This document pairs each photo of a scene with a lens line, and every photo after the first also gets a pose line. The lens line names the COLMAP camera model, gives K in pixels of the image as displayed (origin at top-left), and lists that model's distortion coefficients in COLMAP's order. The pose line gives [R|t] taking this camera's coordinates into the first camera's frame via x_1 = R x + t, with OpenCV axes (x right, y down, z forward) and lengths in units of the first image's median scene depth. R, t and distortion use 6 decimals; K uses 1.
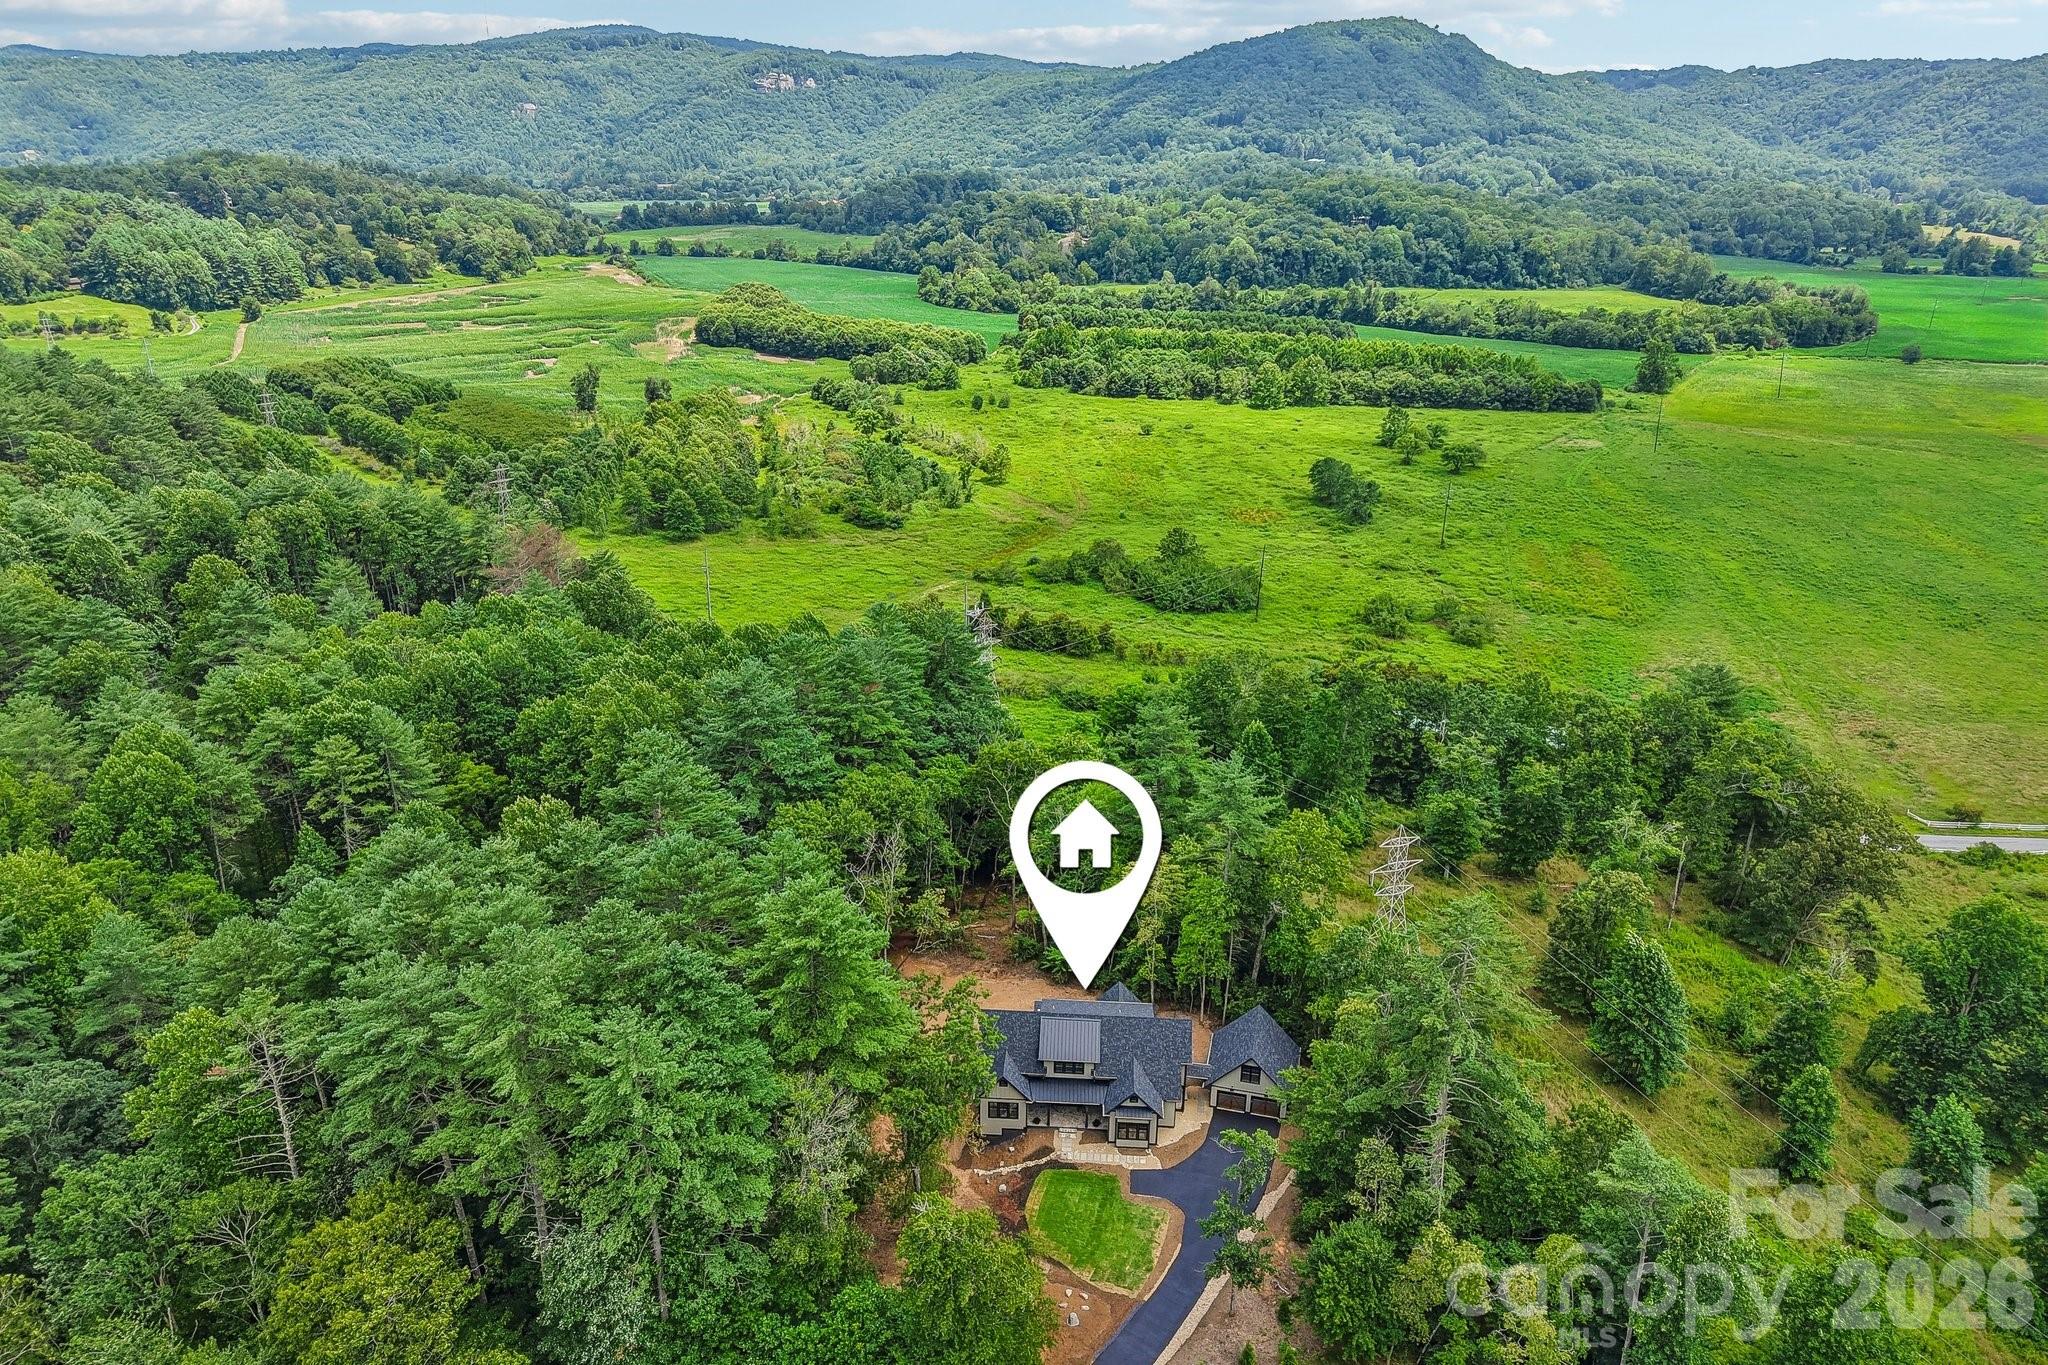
lens RADIAL K [[1376.3, 0, 1024.0], [0, 1376.3, 682.5], [0, 0, 1]] dist [0.004403, 0.000777]
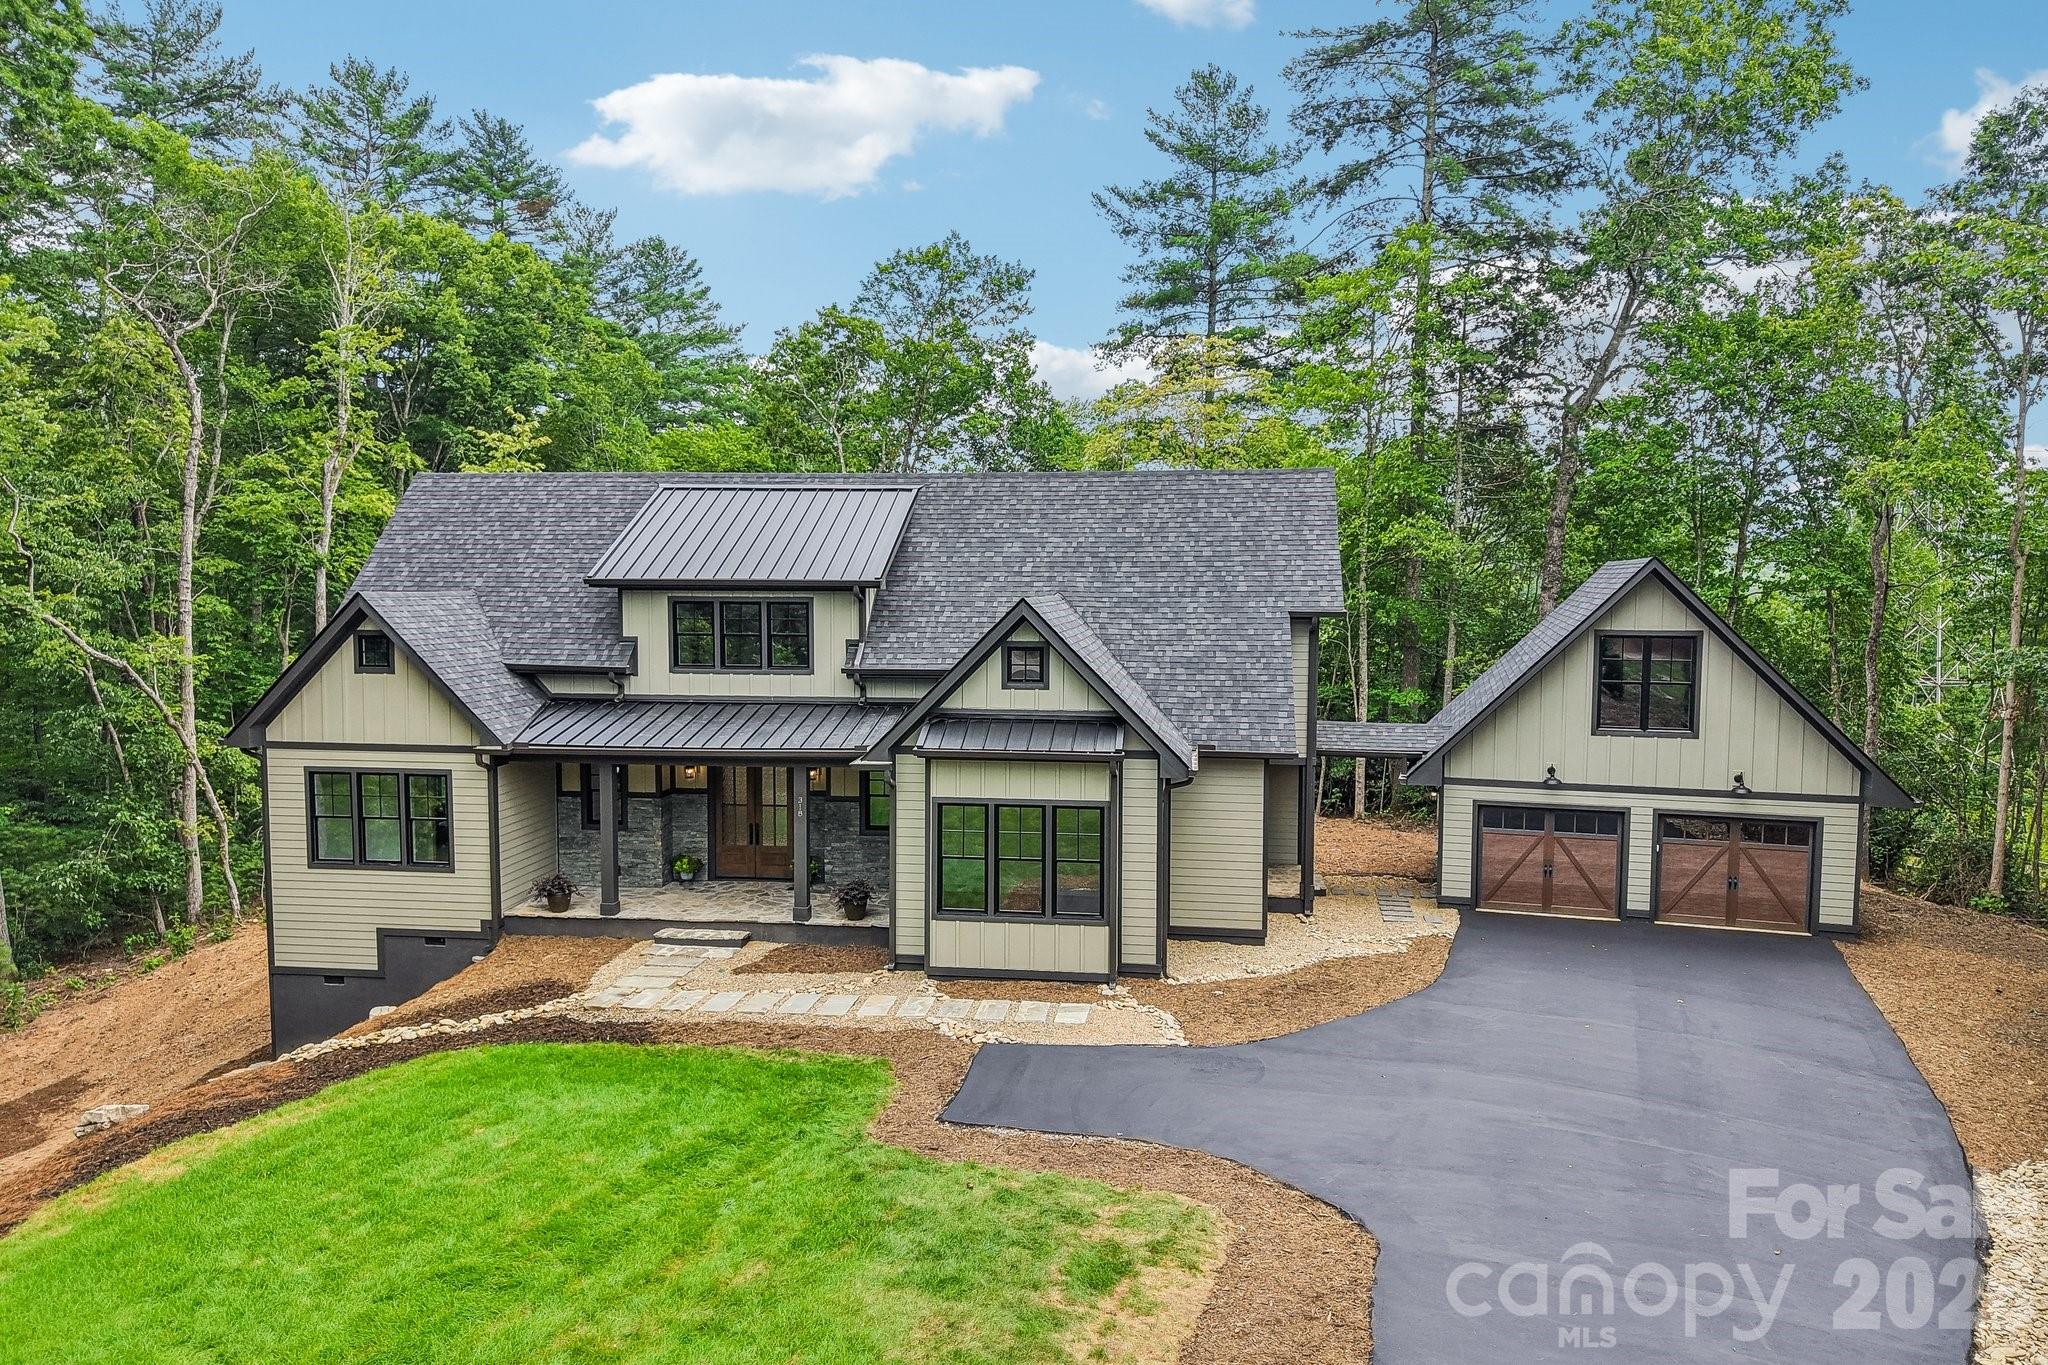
lens RADIAL K [[1376.3, 0, 1024.0], [0, 1376.3, 682.5], [0, 0, 1]] dist [0.004403, 0.000777]
pose [[0.997516, -0.010184, -0.069697, 0.091494], [-0.011364, 0.953262, -0.301930, 0.356299], [0.069514, 0.301972, 0.950779, 0.828902]]
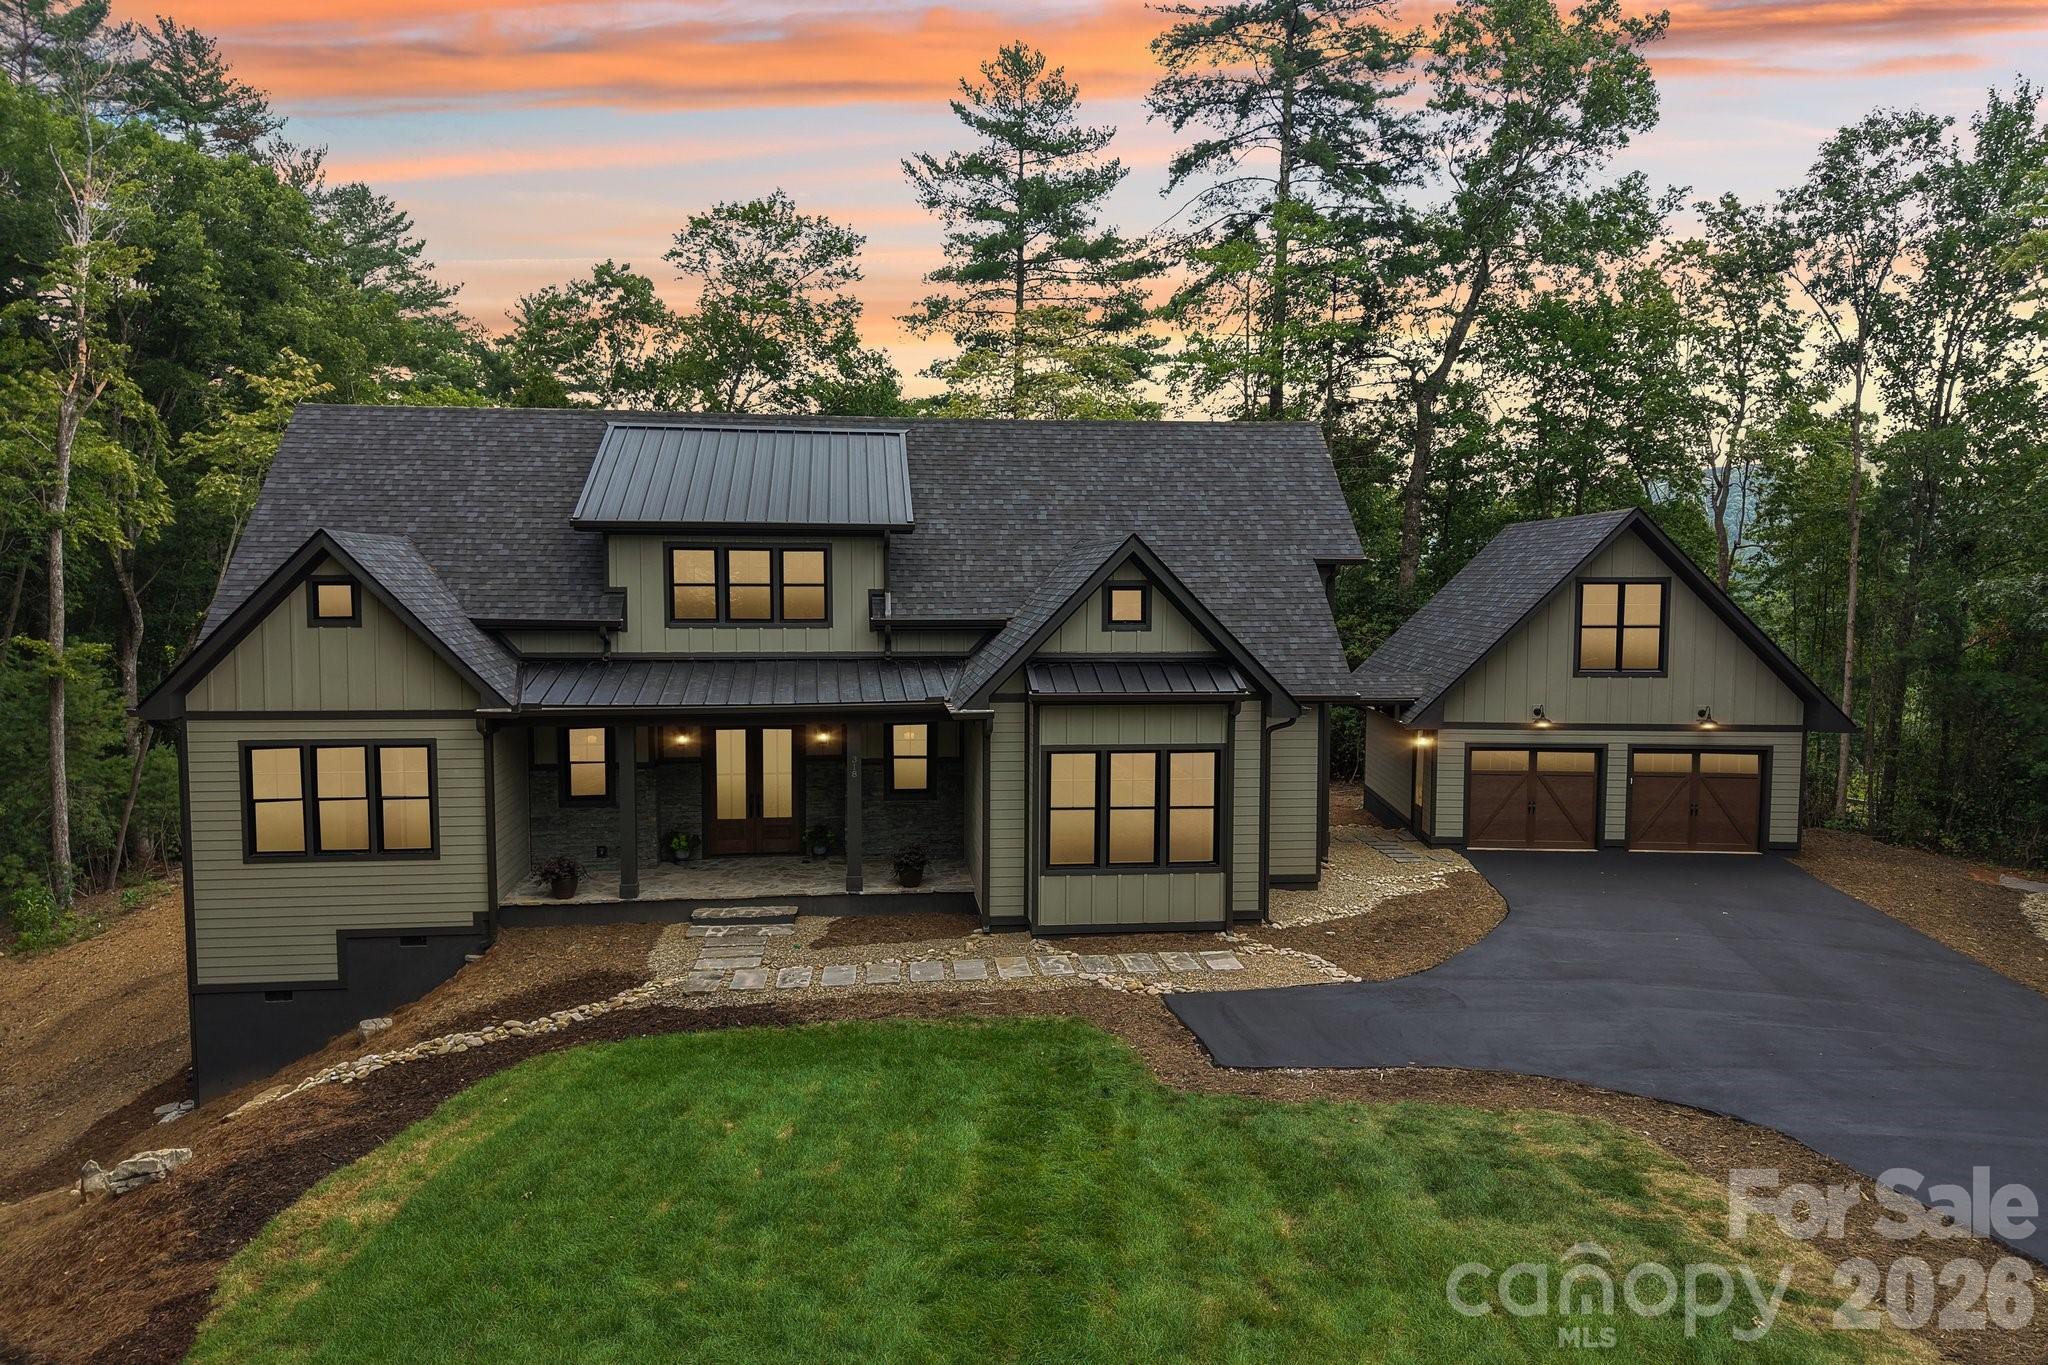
lens RADIAL K [[1373.7, 0, 1024.0], [0, 1373.7, 682.5], [0, 0, 1]] dist [0.008085, 0.000854]
pose [[0.983733, -0.029426, 0.177210, 0.037231], [0.081348, 0.952519, -0.293411, 0.358380], [-0.160162, 0.303053, 0.939418, 0.842384]]
